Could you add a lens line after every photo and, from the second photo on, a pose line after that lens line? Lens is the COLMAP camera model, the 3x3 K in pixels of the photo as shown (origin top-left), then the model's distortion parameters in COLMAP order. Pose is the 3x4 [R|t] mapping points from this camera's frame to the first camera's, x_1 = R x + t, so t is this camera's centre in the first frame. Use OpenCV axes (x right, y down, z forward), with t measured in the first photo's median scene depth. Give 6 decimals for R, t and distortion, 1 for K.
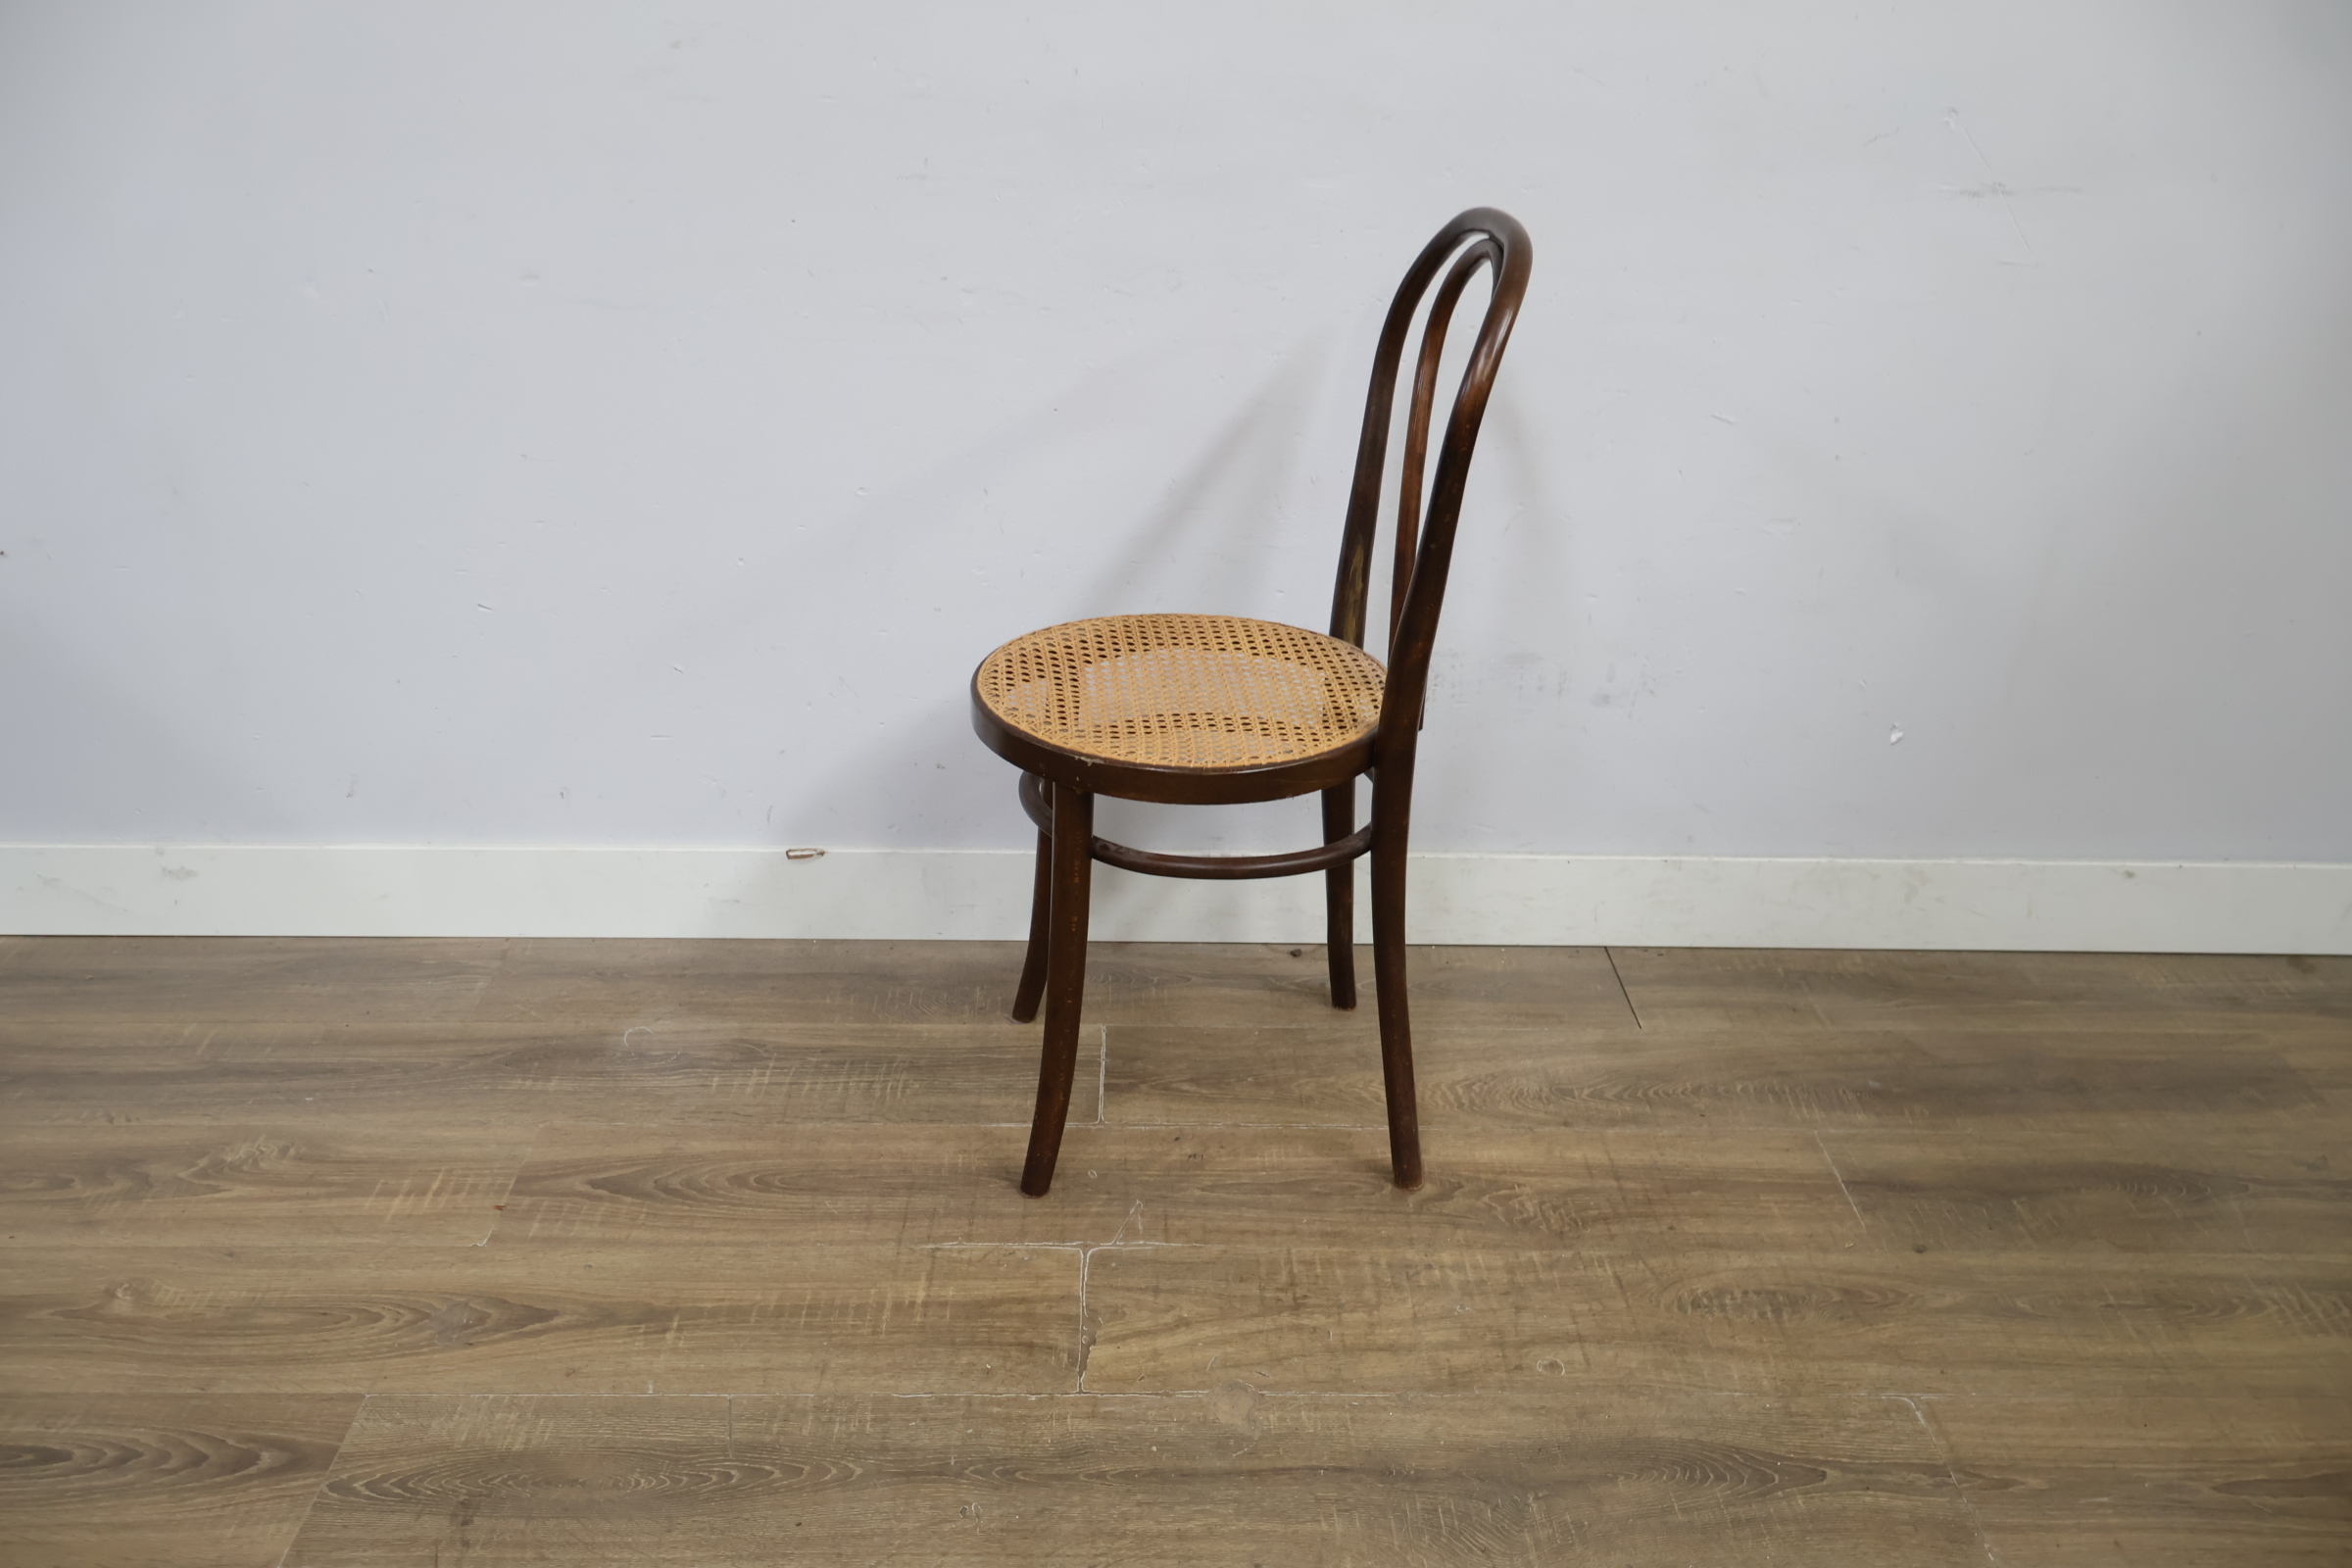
lens RADIAL K [[2158.4, 0, 1179.8], [0, 2158.4, 783.5], [0, 0, 1]] dist [0.002662, 0.002148]
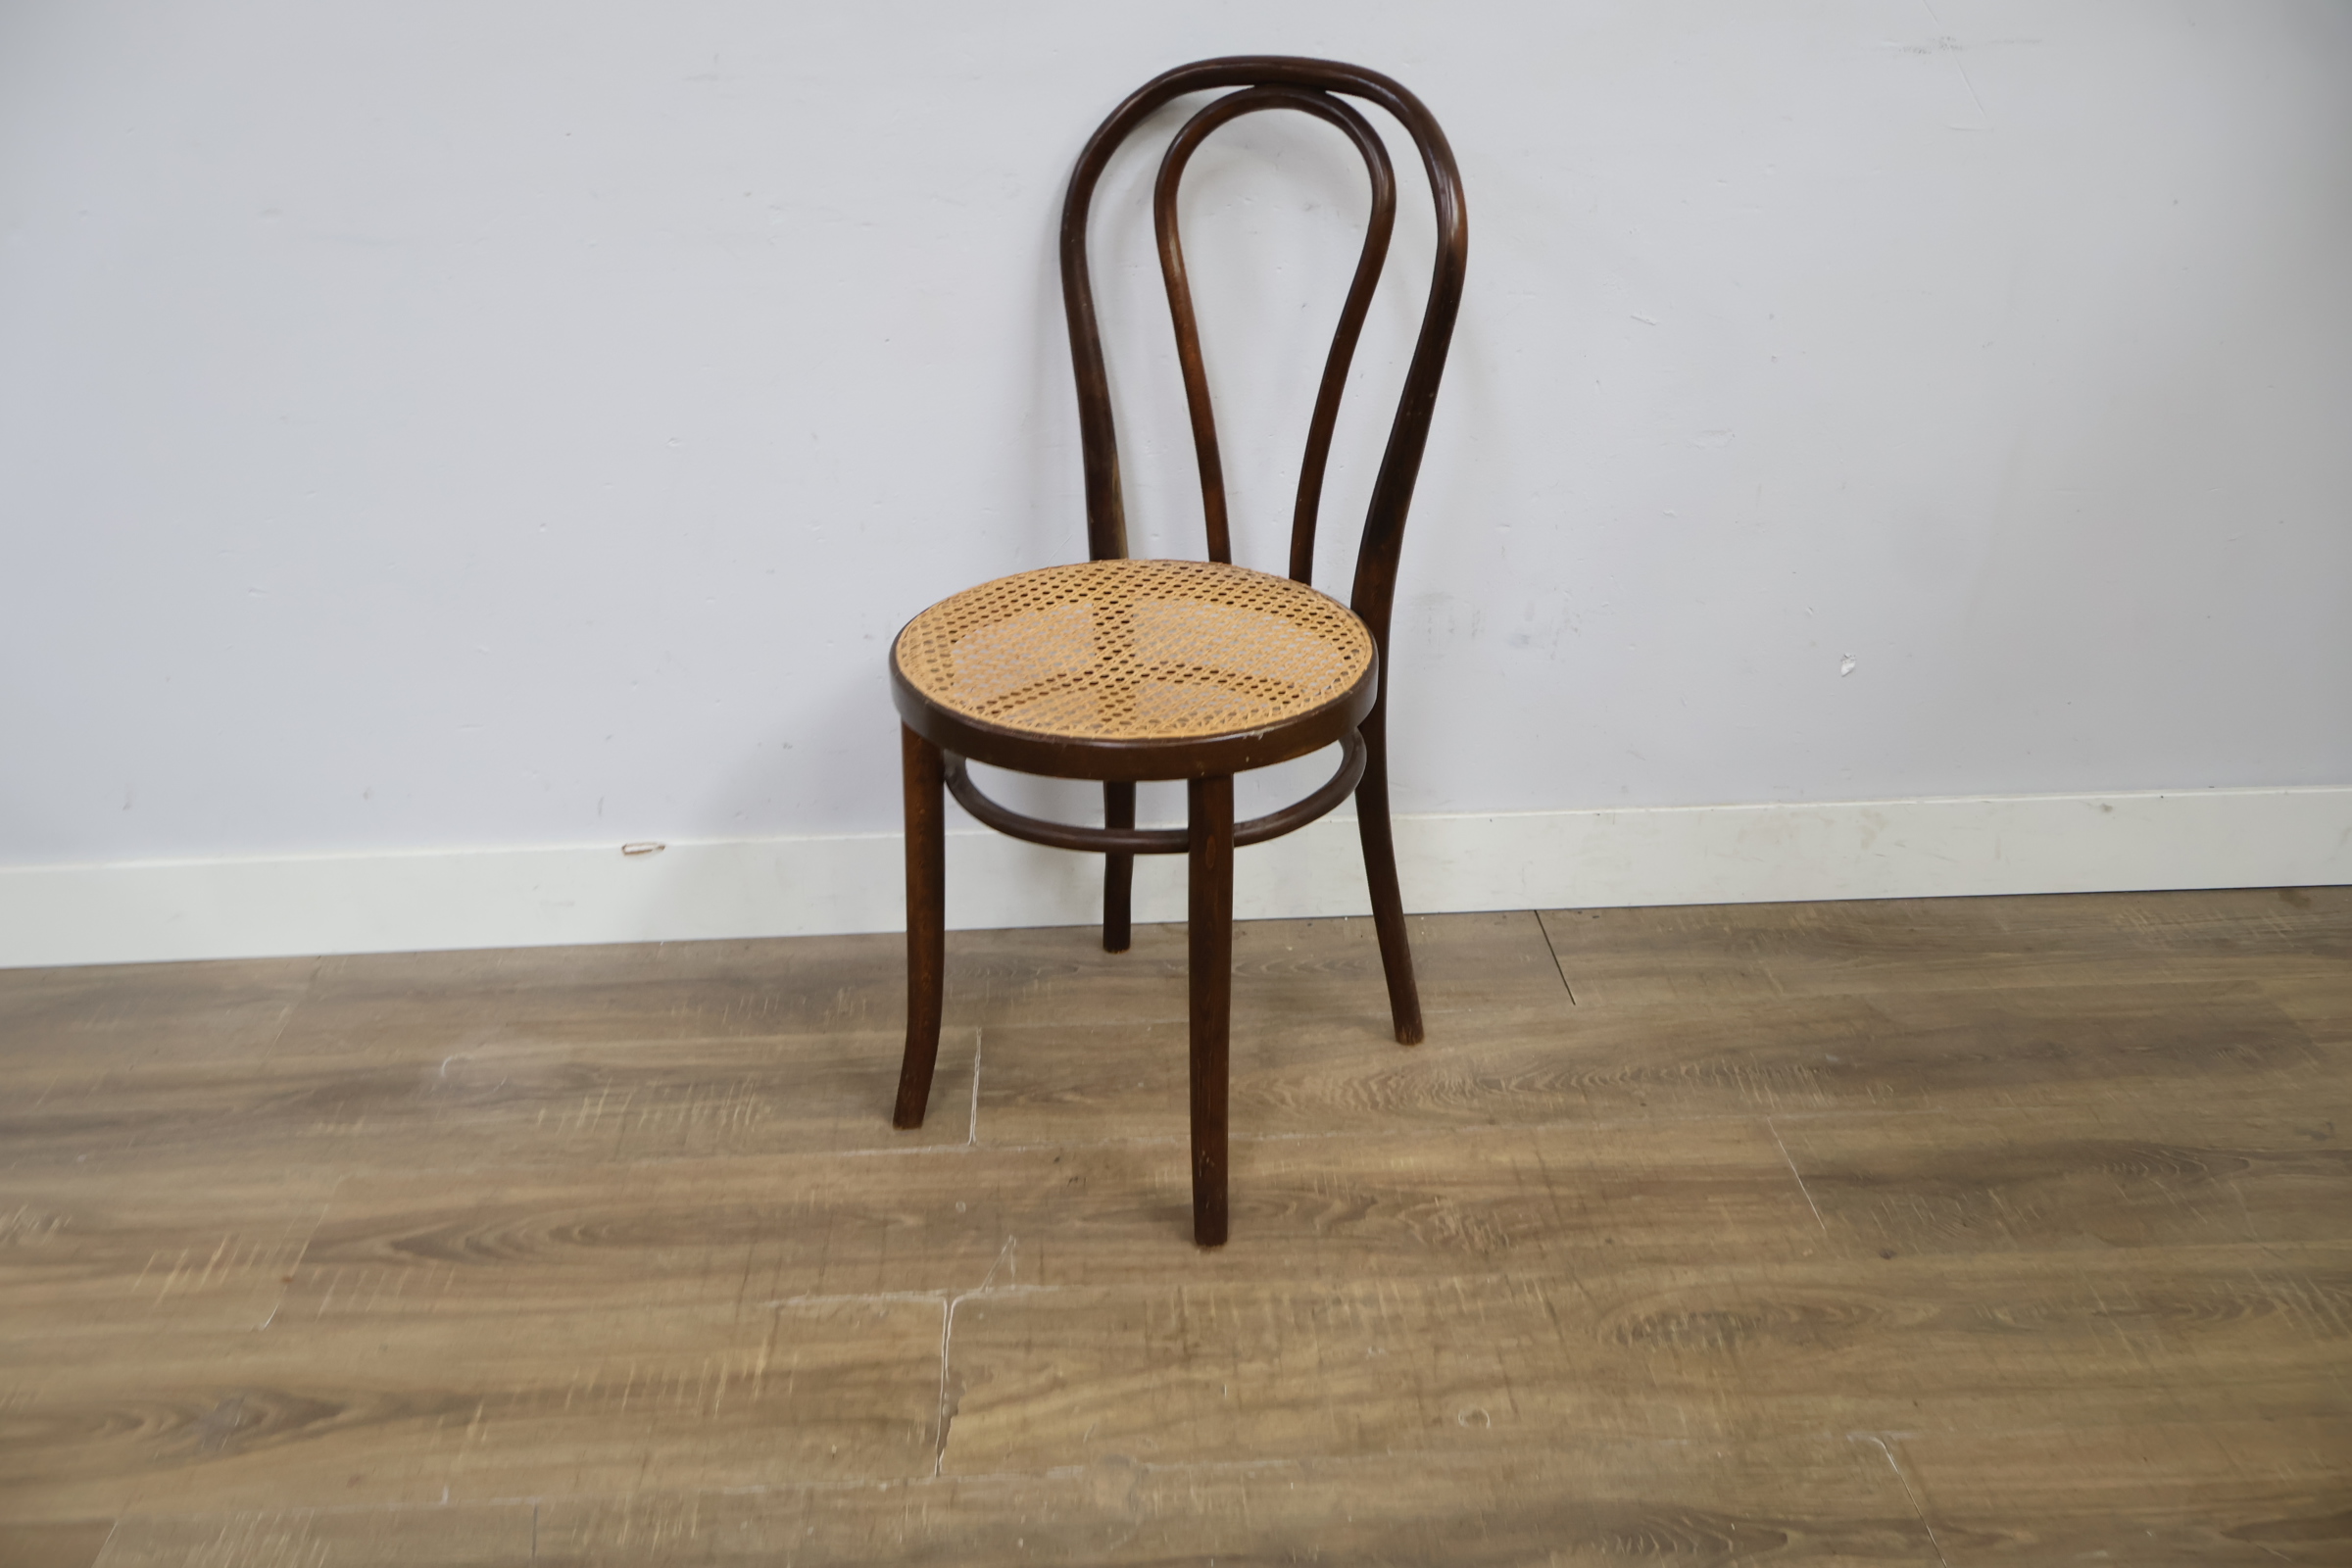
lens RADIAL K [[2131.6, 0, 1181.9], [0, 2131.6, 819.7], [0, 0, 1]] dist [0.010555, -0.012486]
pose [[0.998985, -0.042848, 0.013892, 0.046811], [0.041933, 0.997284, 0.060550, -0.028799], [-0.016449, -0.059906, 0.998069, 0.134687]]
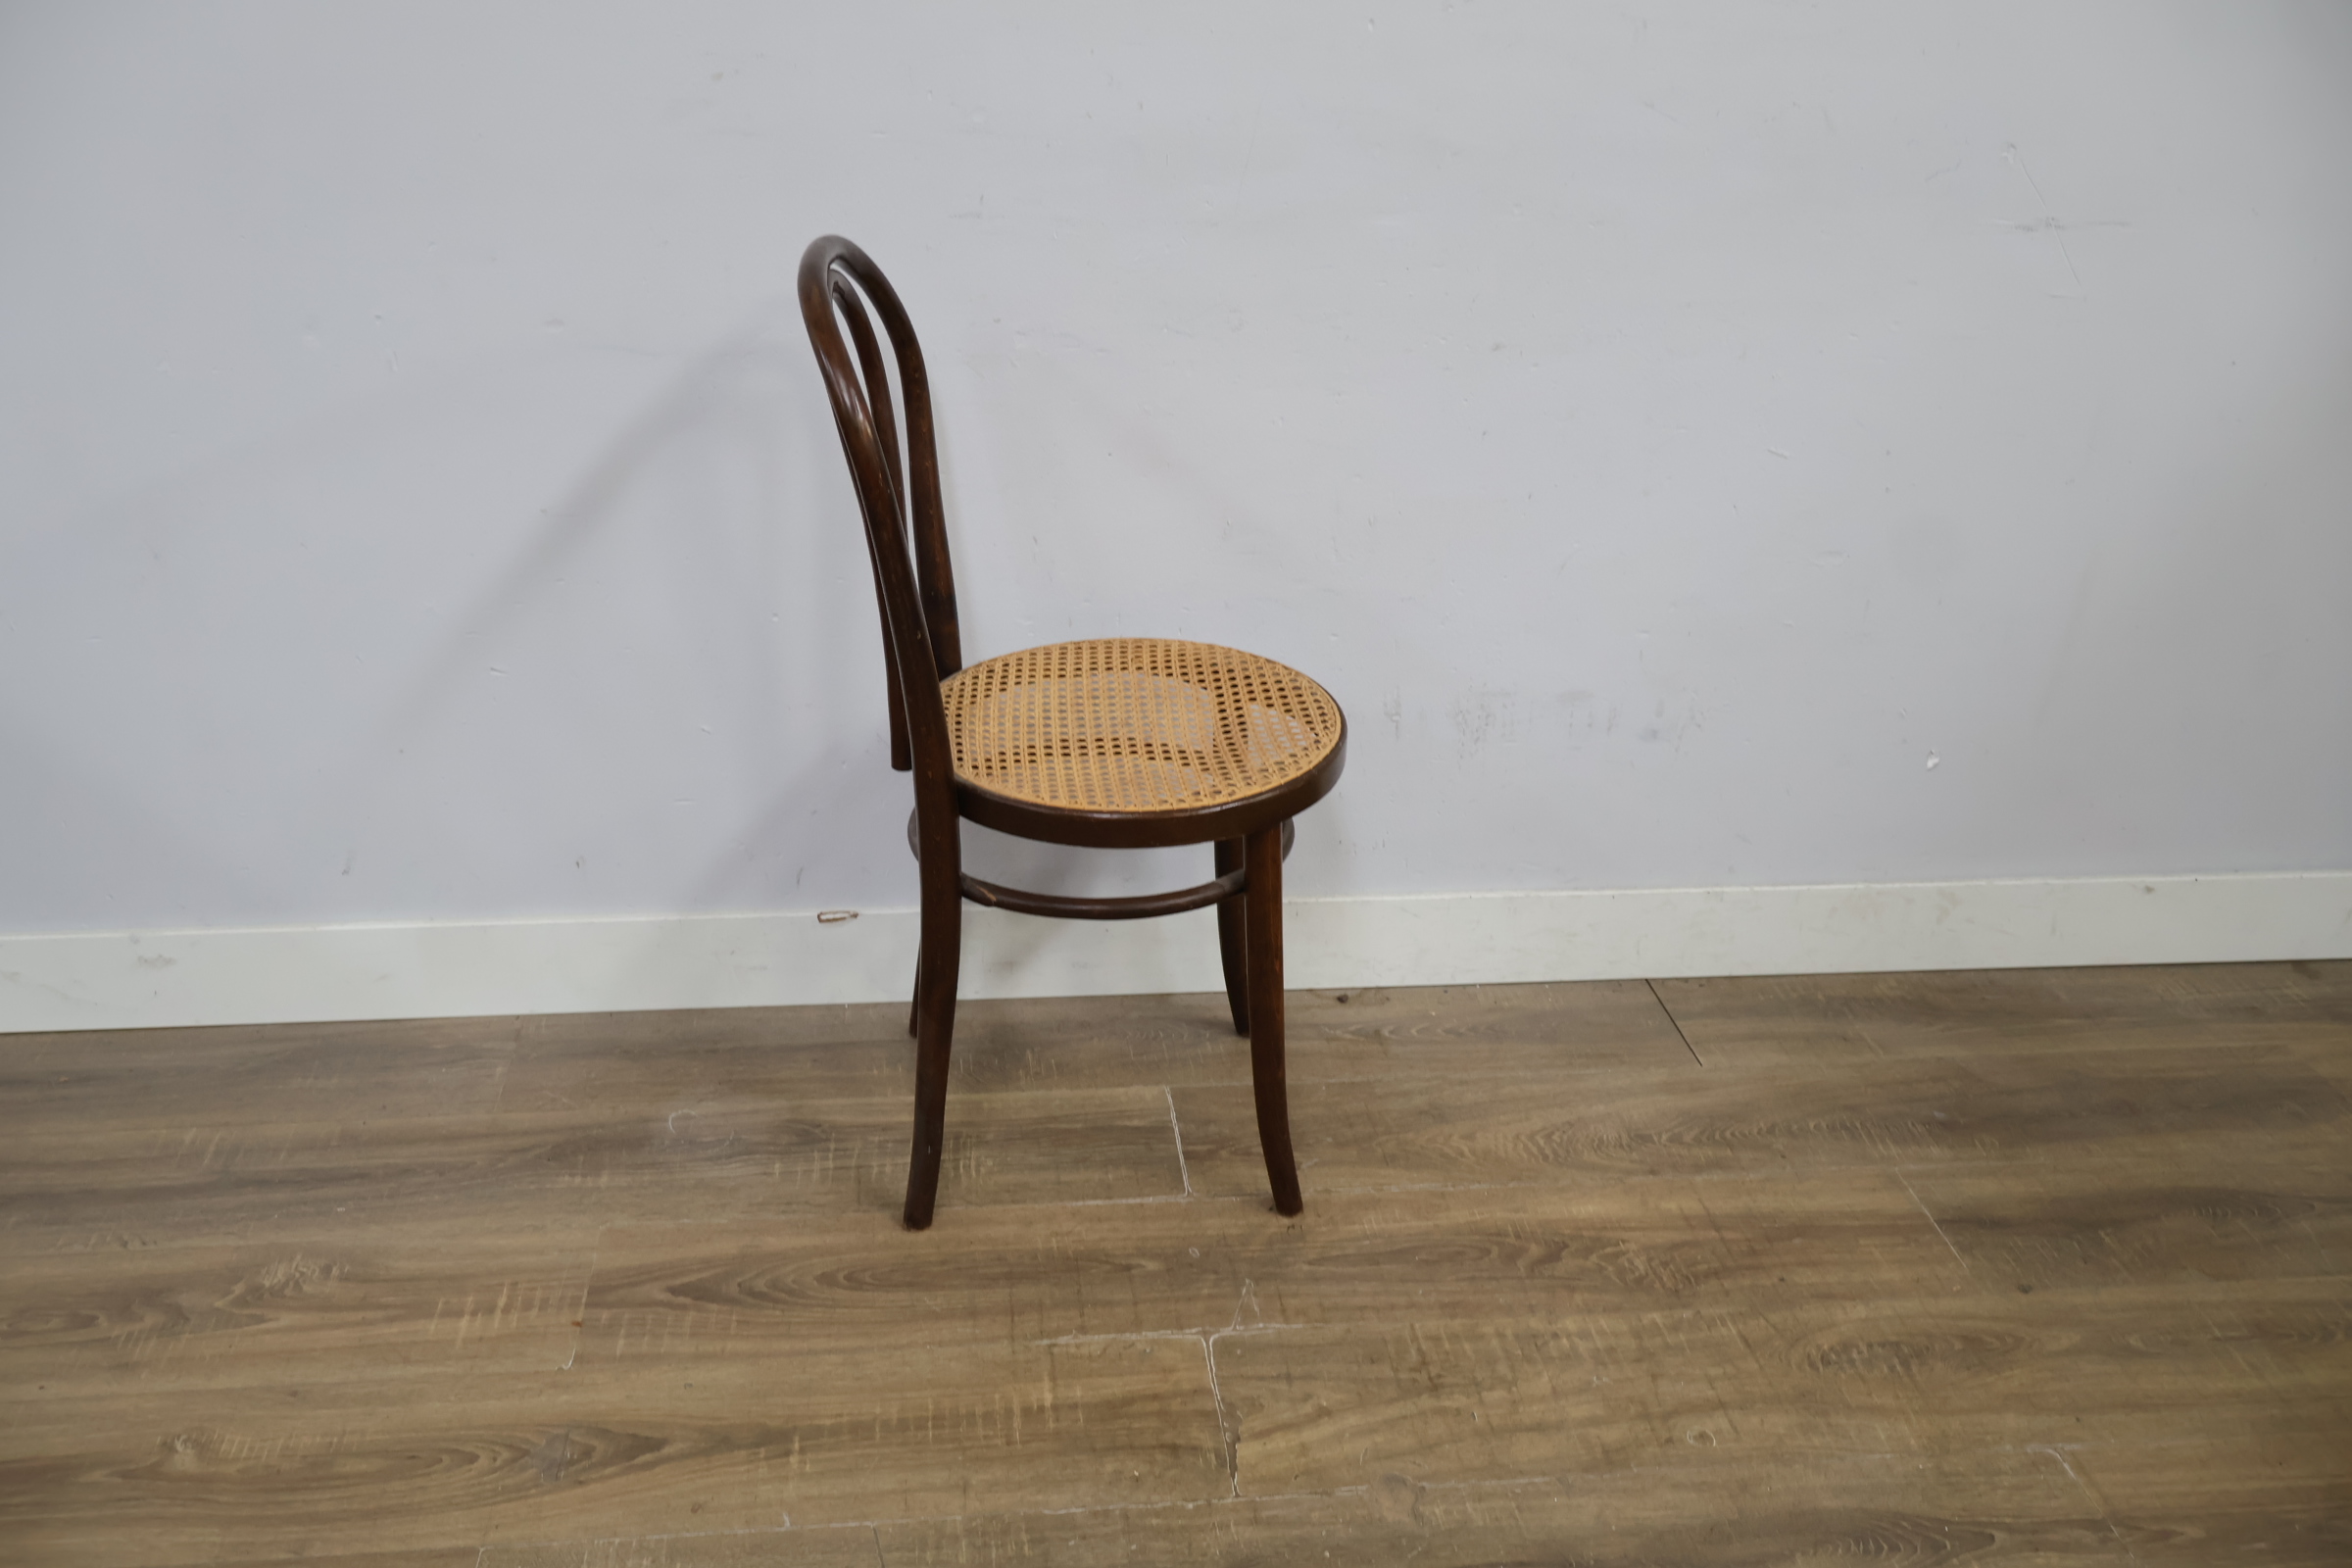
lens RADIAL K [[2153.8, 0, 1177.3], [0, 2153.8, 781.1], [0, 0, 1]] dist [0.000392, 0.002388]
pose [[0.994320, -0.028862, 0.102447, -0.145689], [0.026801, 0.999411, 0.021439, -0.053039], [-0.103006, -0.018572, 0.994507, 0.045546]]
